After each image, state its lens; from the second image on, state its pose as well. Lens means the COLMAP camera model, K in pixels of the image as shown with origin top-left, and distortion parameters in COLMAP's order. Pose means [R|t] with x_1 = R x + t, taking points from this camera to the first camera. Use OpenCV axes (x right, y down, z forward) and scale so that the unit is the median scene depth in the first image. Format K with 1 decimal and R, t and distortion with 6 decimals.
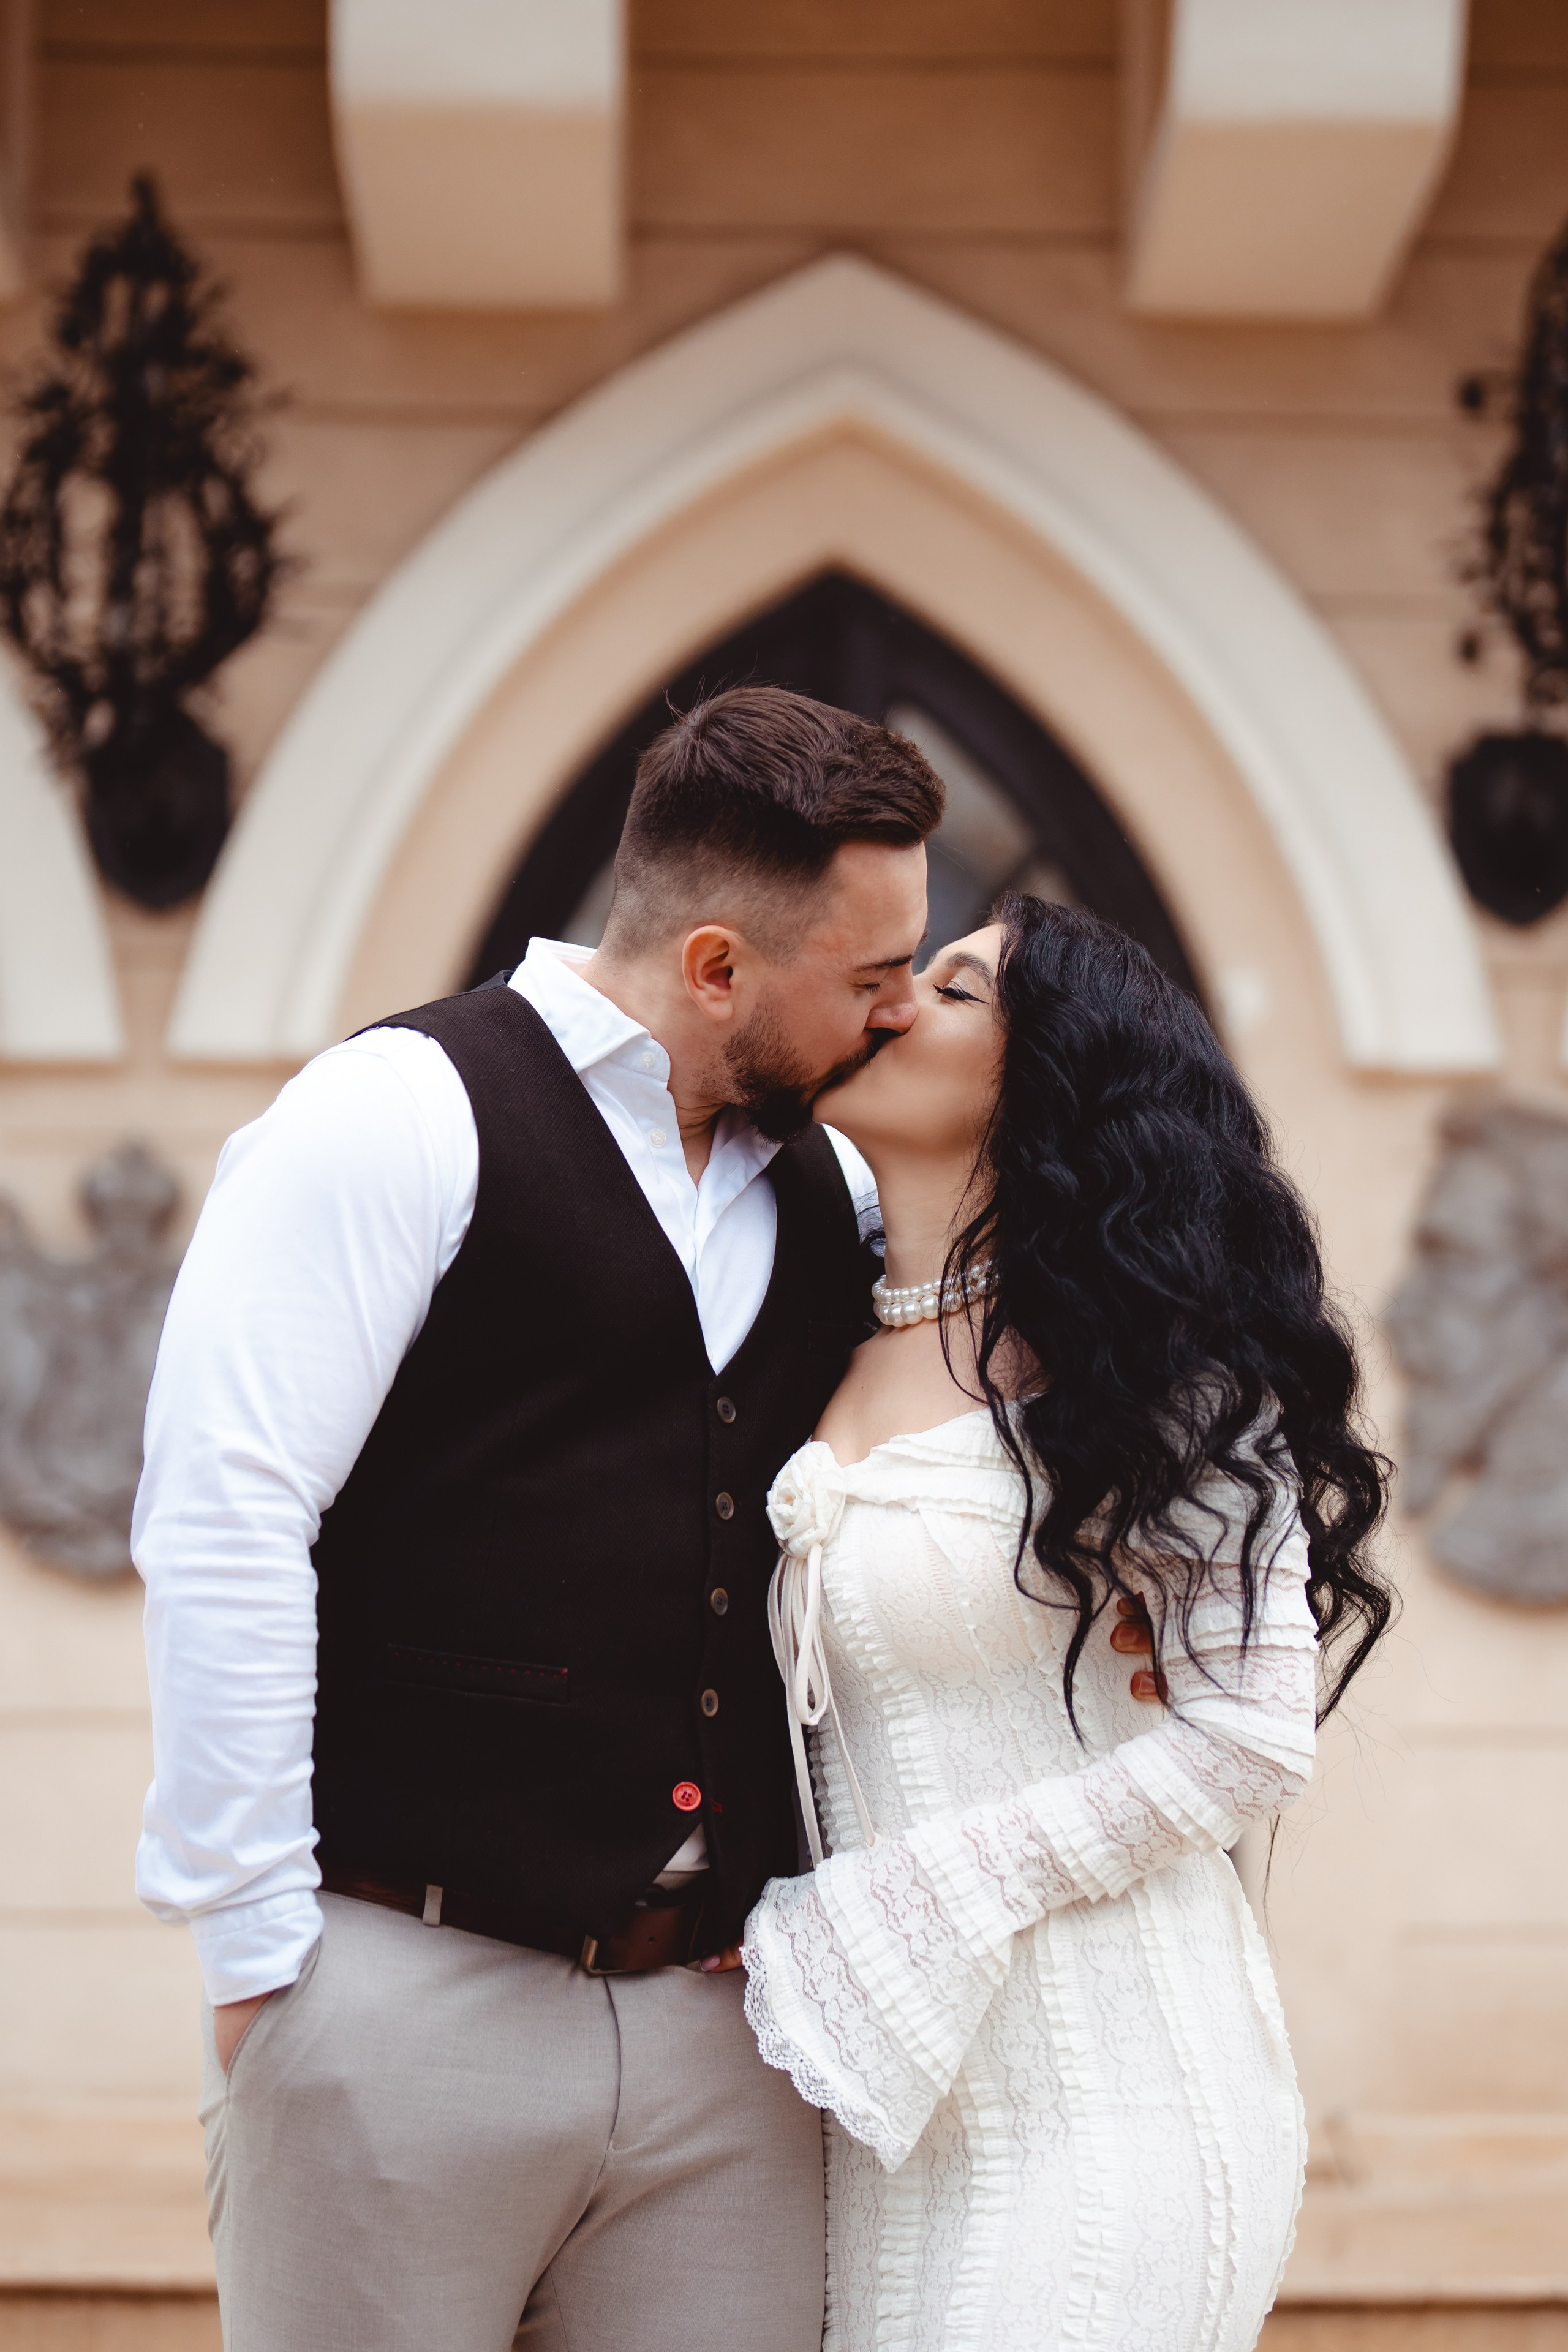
lens RADIAL K [[5061.9, 0, 817.5], [0, 5061.9, 1164.9], [0, 0, 1]] dist [-0.101342, 0.544515]
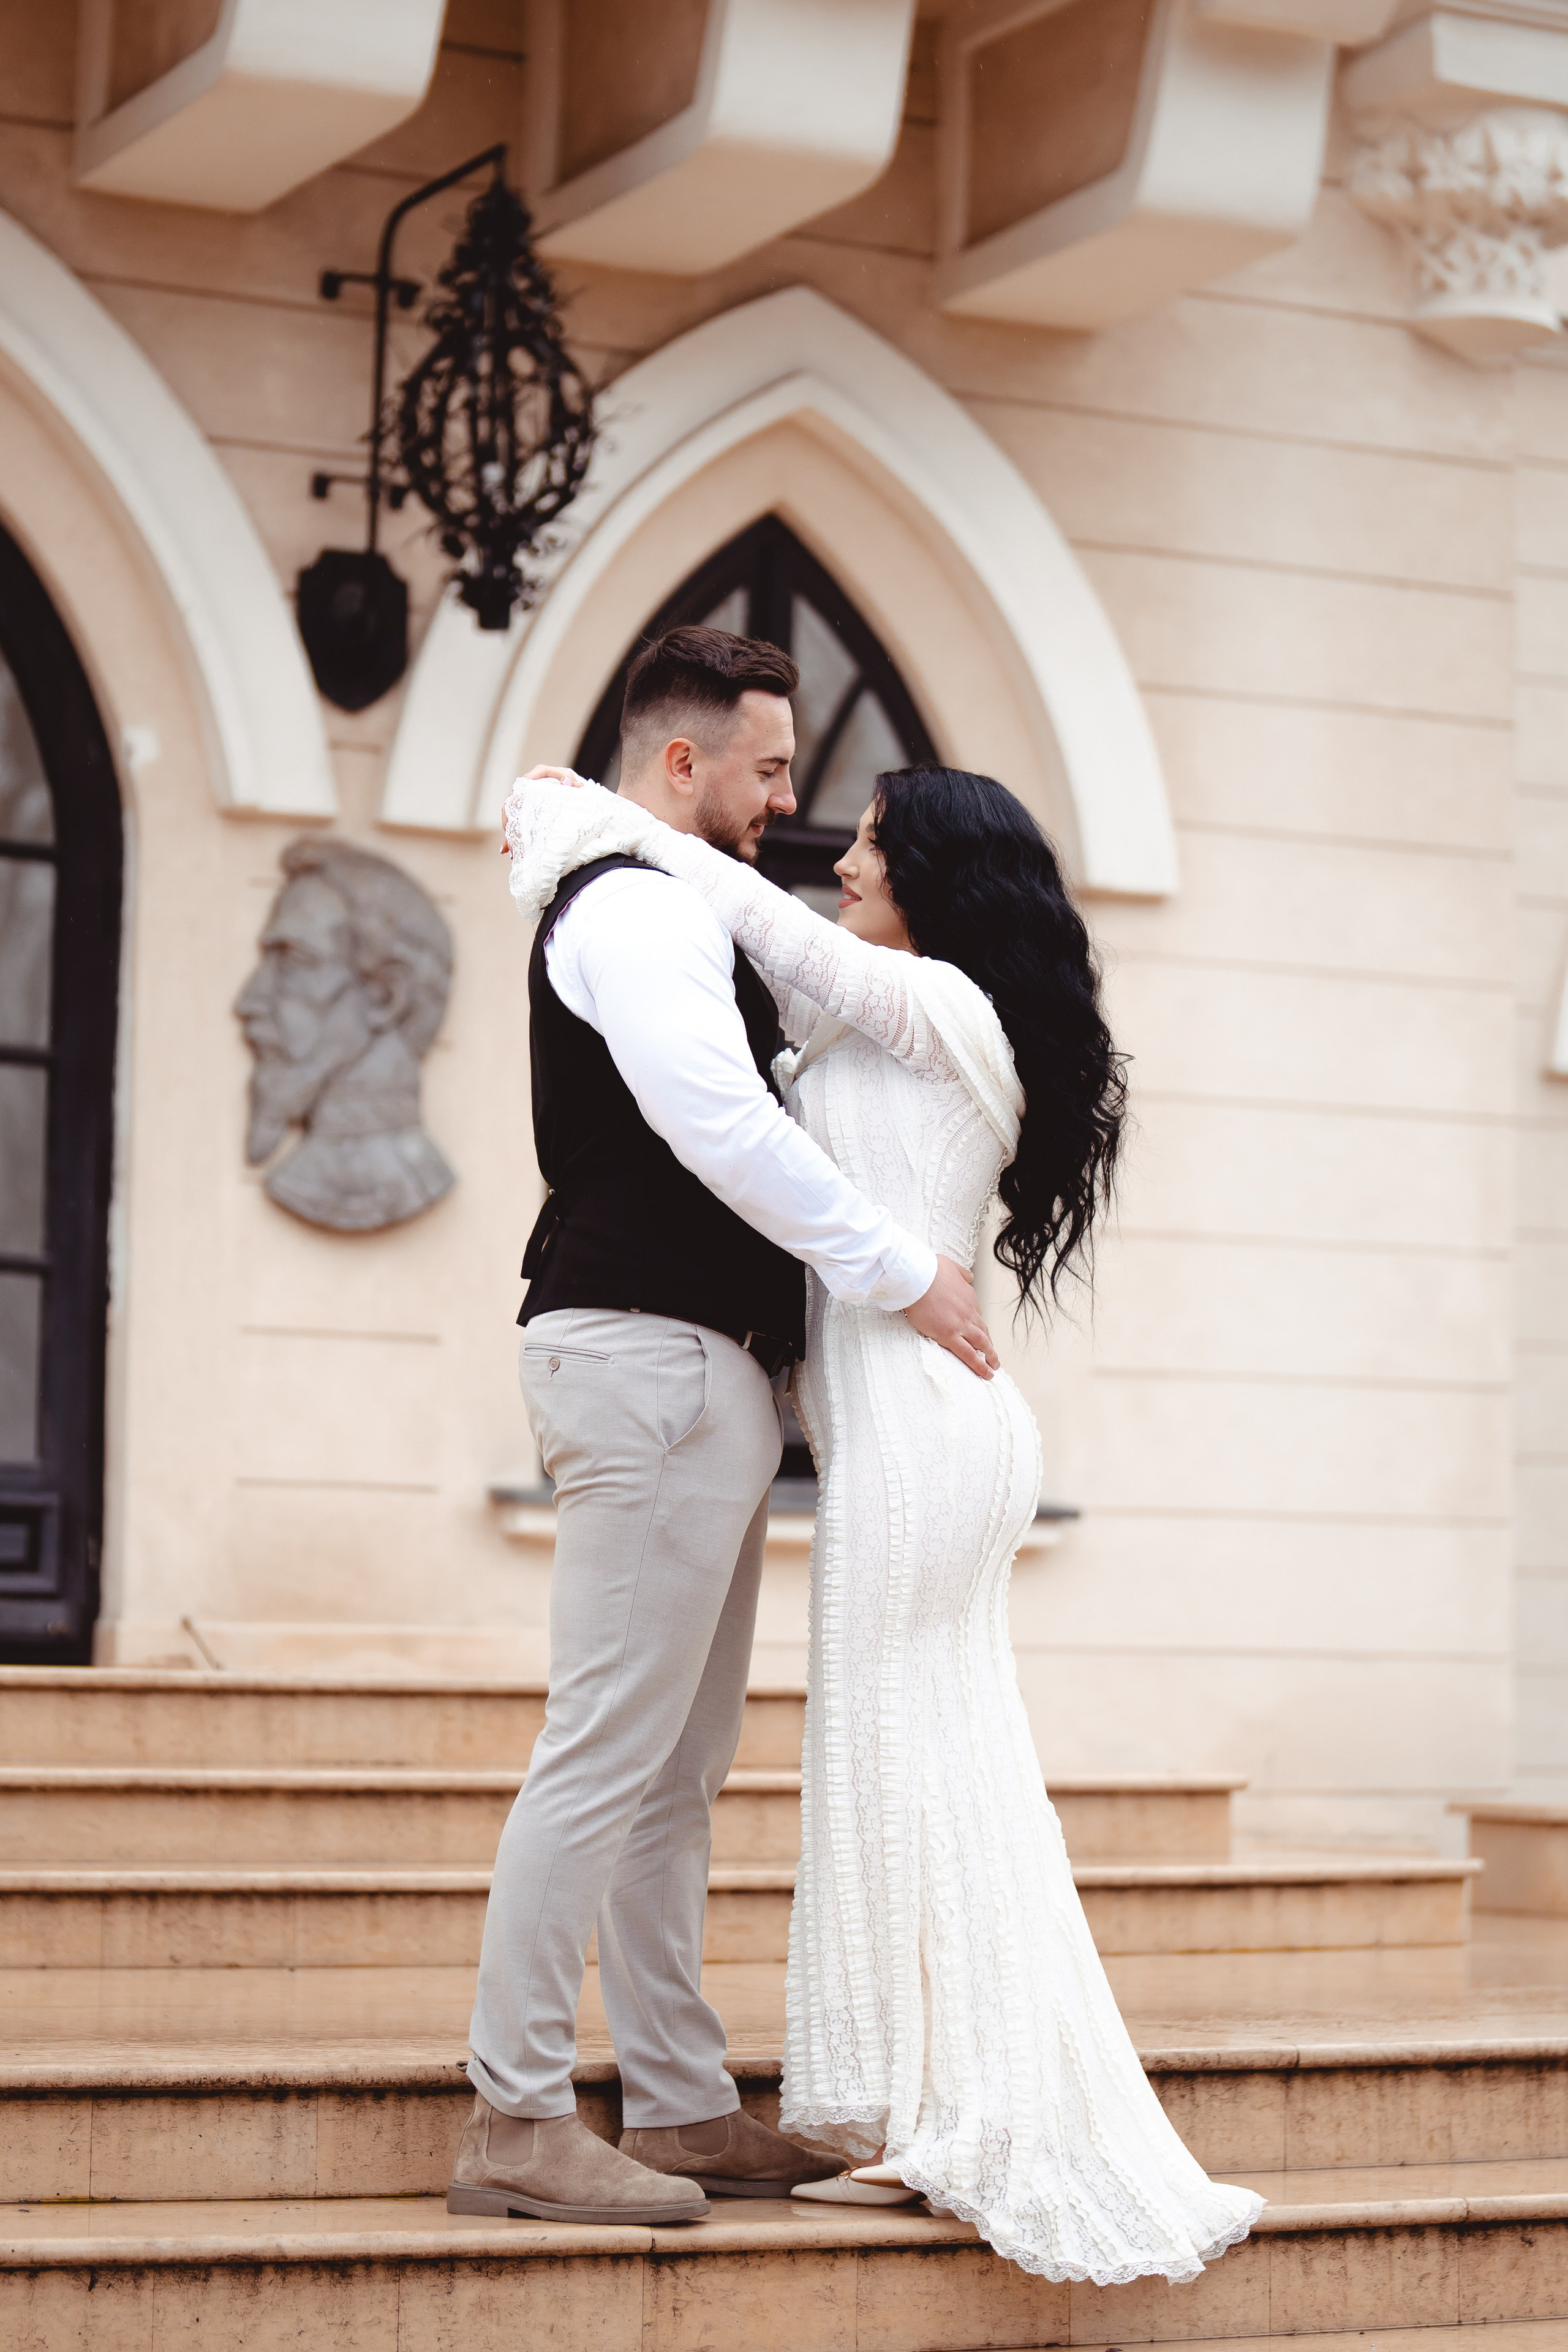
lens RADIAL K [[5471.7, 0, 853.8], [0, 5471.7, 1080.7], [0, 0, 1]] dist [-0.100693, 0.527748]
pose [[0.896787, 0.053329, 0.439238, -0.360076], [-0.073526, 0.996869, 0.029083, -0.002414], [-0.436312, -0.058376, 0.897900, -0.316723]]
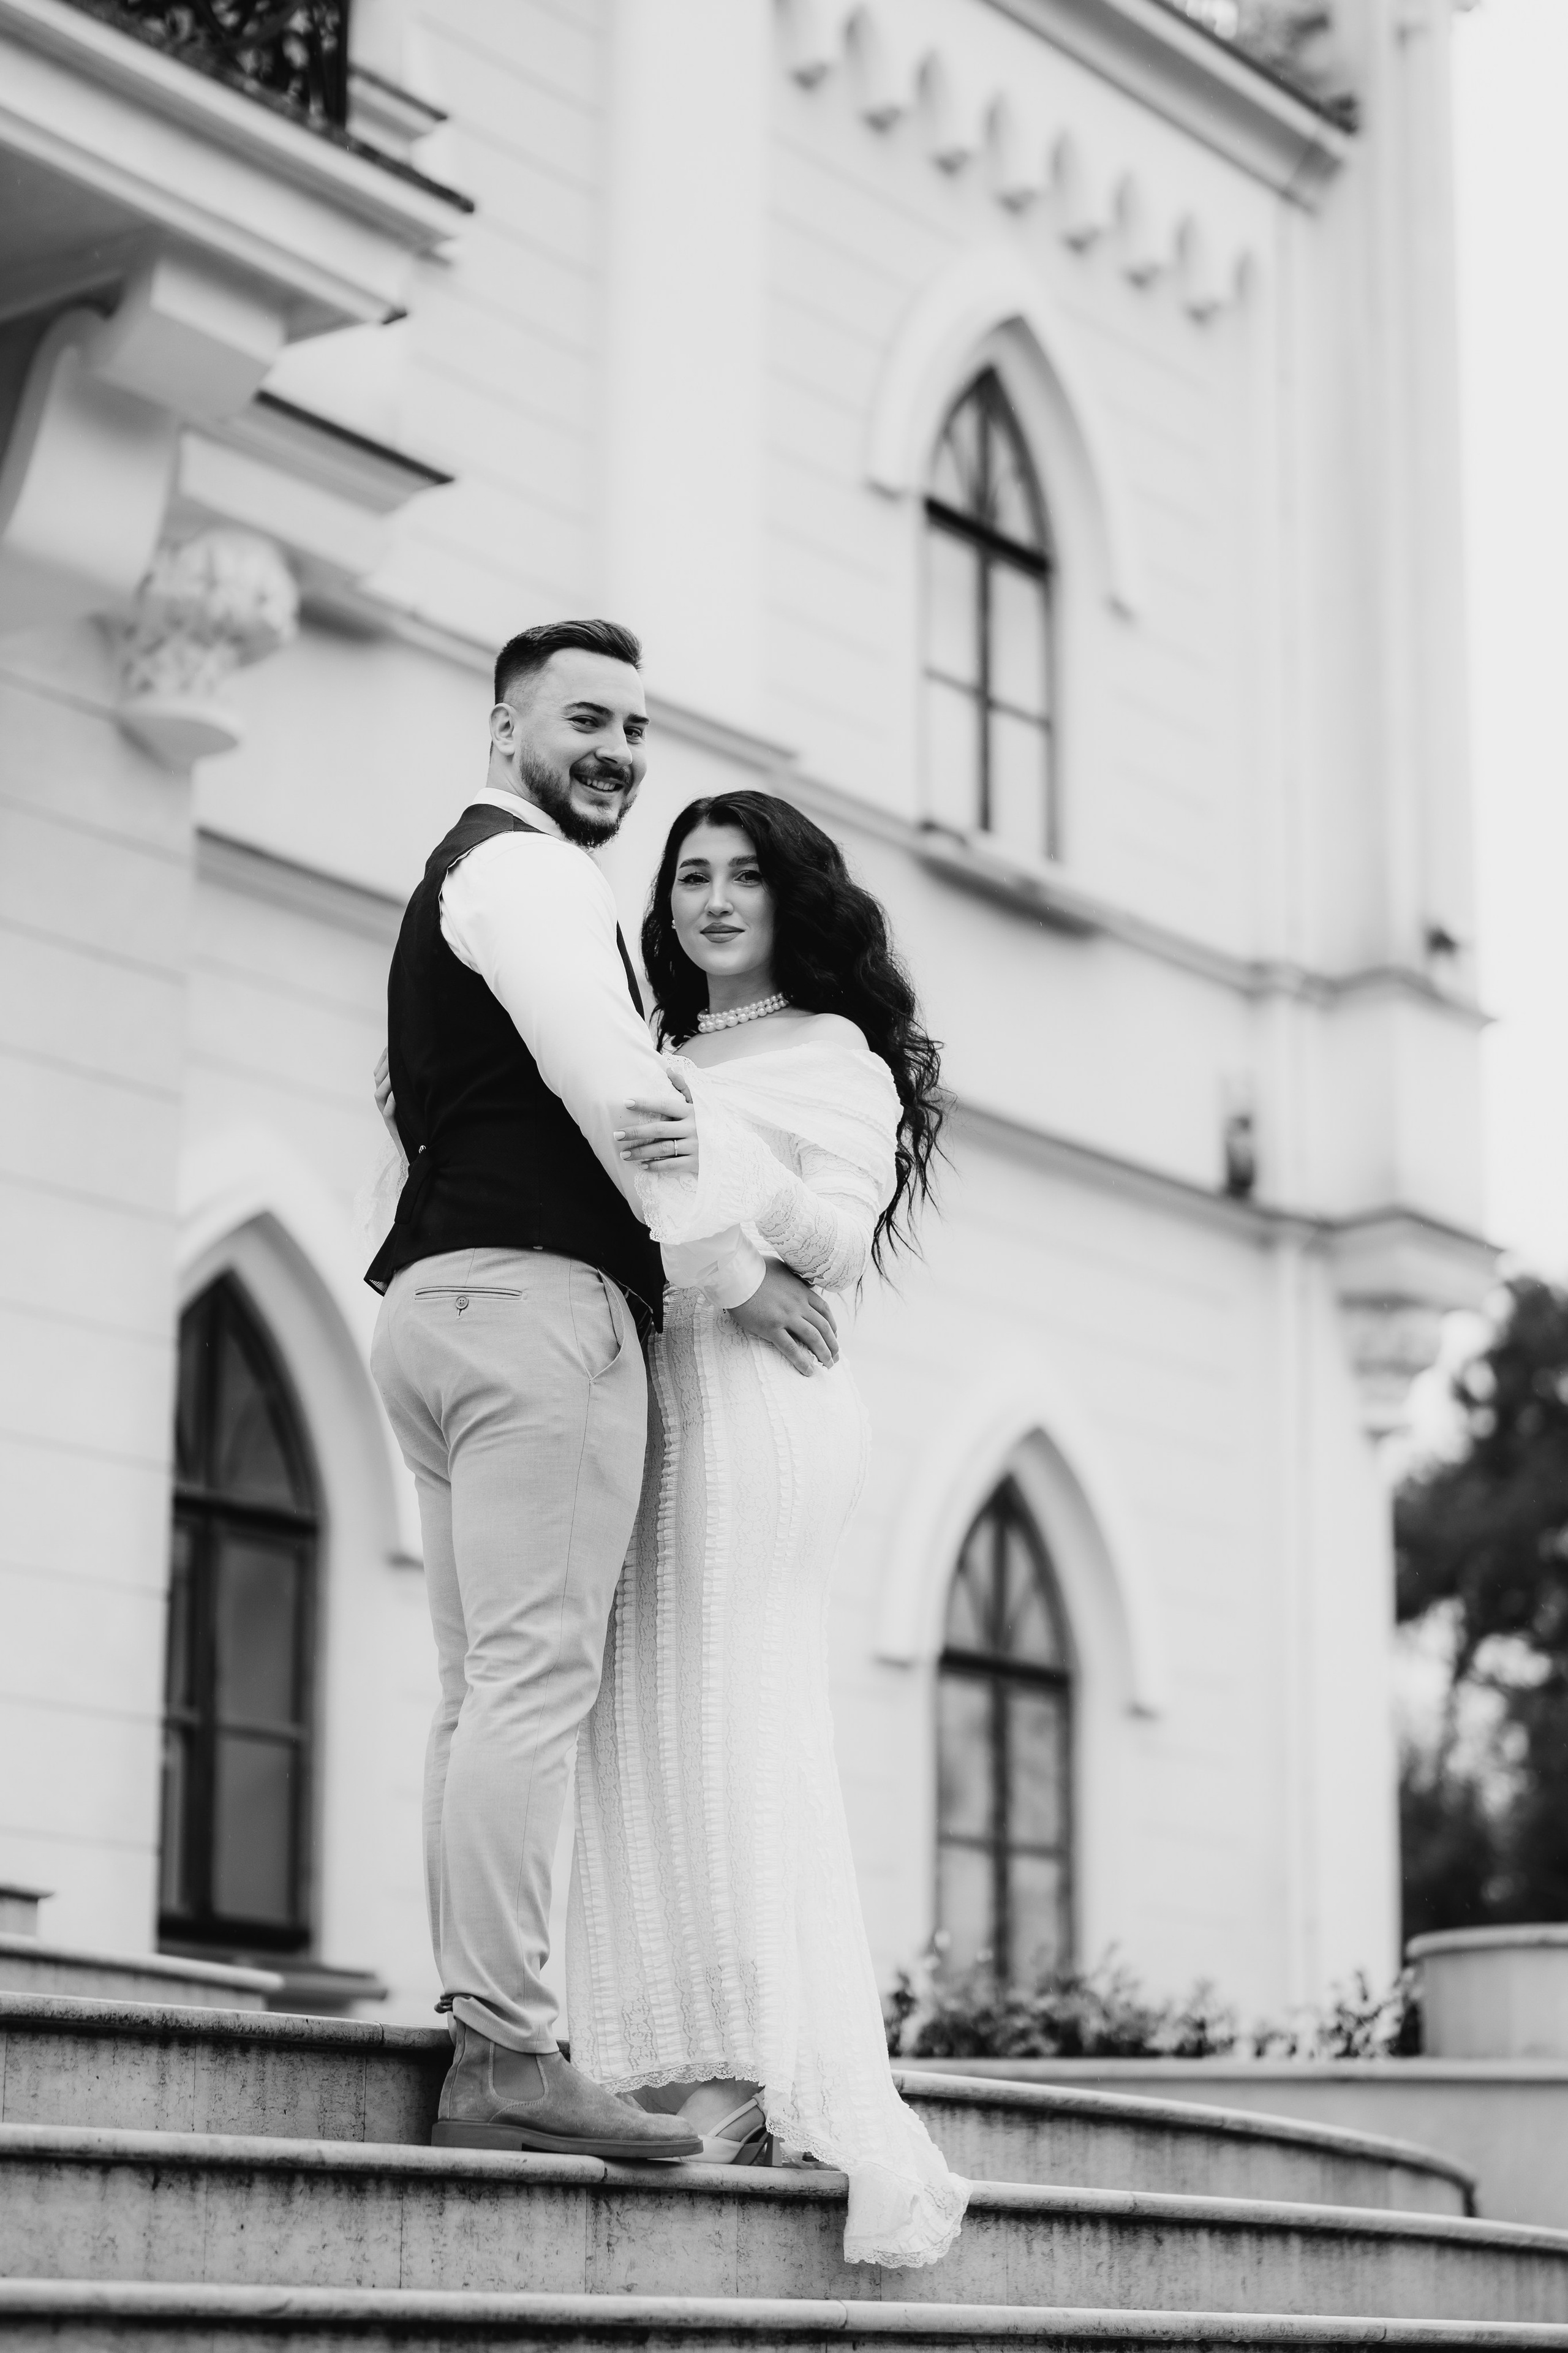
lens RADIAL K [[5063.7, 0, 817.5], [0, 5063.7, 1165.3], [0, 0, 1]] dist [-0.101342, 0.544515]
pose [[0.607929, 0.181596, 0.772946, -0.584391], [-0.124161, 0.983260, -0.133354, 0.131772], [-0.784224, -0.014900, 0.620299, -0.092844]]
